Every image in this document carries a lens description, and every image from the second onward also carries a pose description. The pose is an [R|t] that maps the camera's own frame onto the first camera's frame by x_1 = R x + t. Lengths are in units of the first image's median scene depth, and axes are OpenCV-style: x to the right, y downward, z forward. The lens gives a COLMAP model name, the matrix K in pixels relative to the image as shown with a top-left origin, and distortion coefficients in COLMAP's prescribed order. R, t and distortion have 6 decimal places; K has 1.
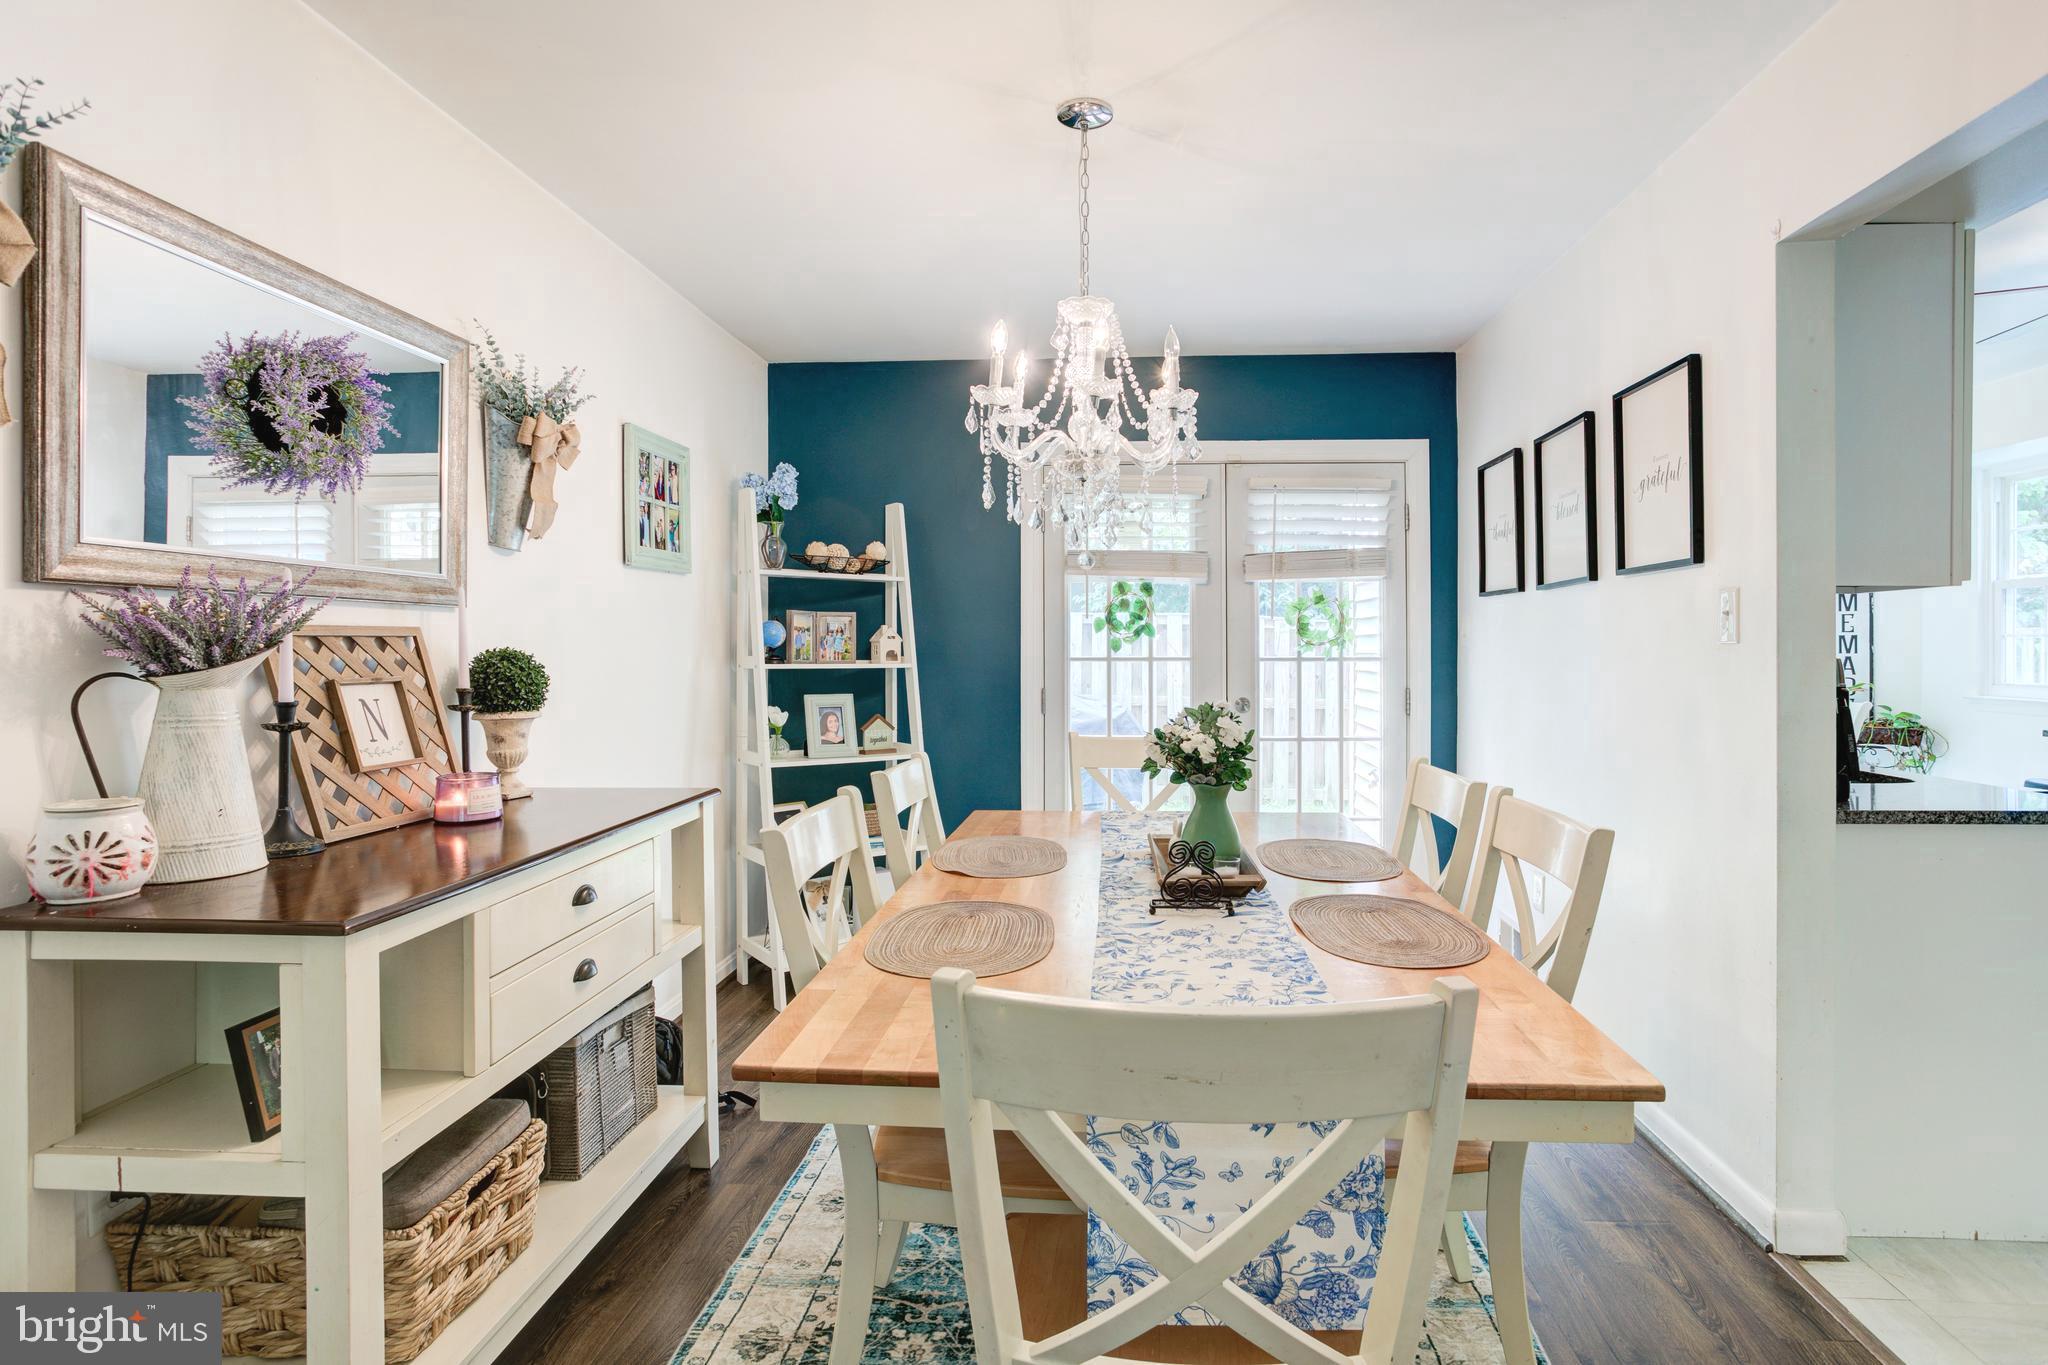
lens RADIAL K [[1026.6, 0, 1074.2], [0, 1026.6, 647.3], [0, 0, 1]] dist [-0.058791, 0.028241]
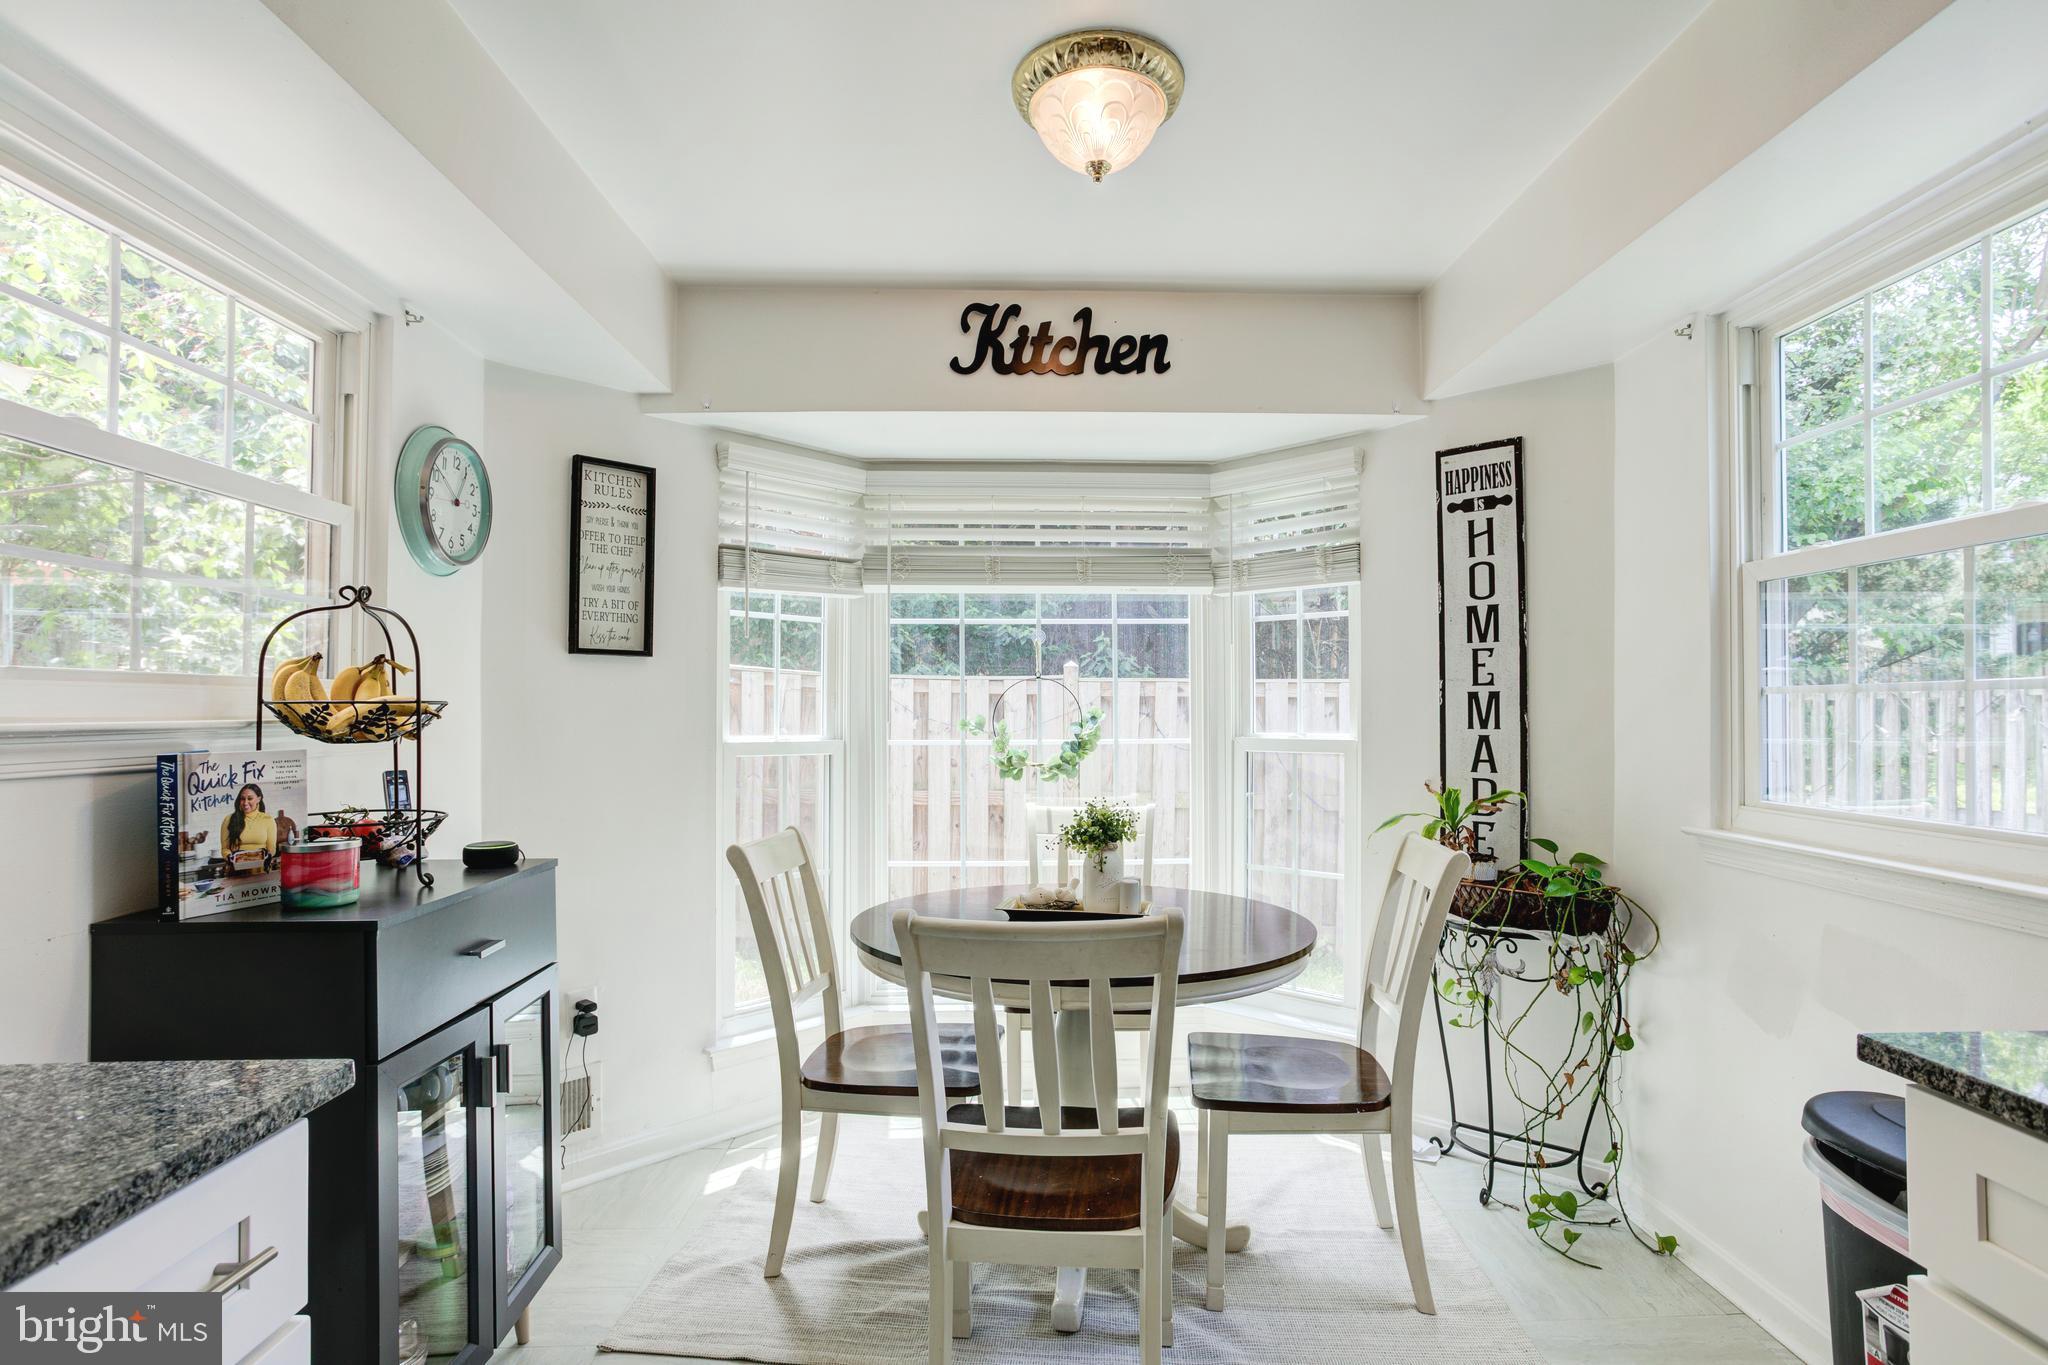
lens RADIAL K [[1012.9, 0, 1033.4], [0, 1012.9, 696.0], [0, 0, 1]] dist [-0.065198, 0.036050]
pose [[0.996640, 0.001697, 0.081893, 0.765674], [-0.000489, 0.999891, -0.014778, -0.004064], [-0.081909, 0.014688, 0.996532, 0.790507]]
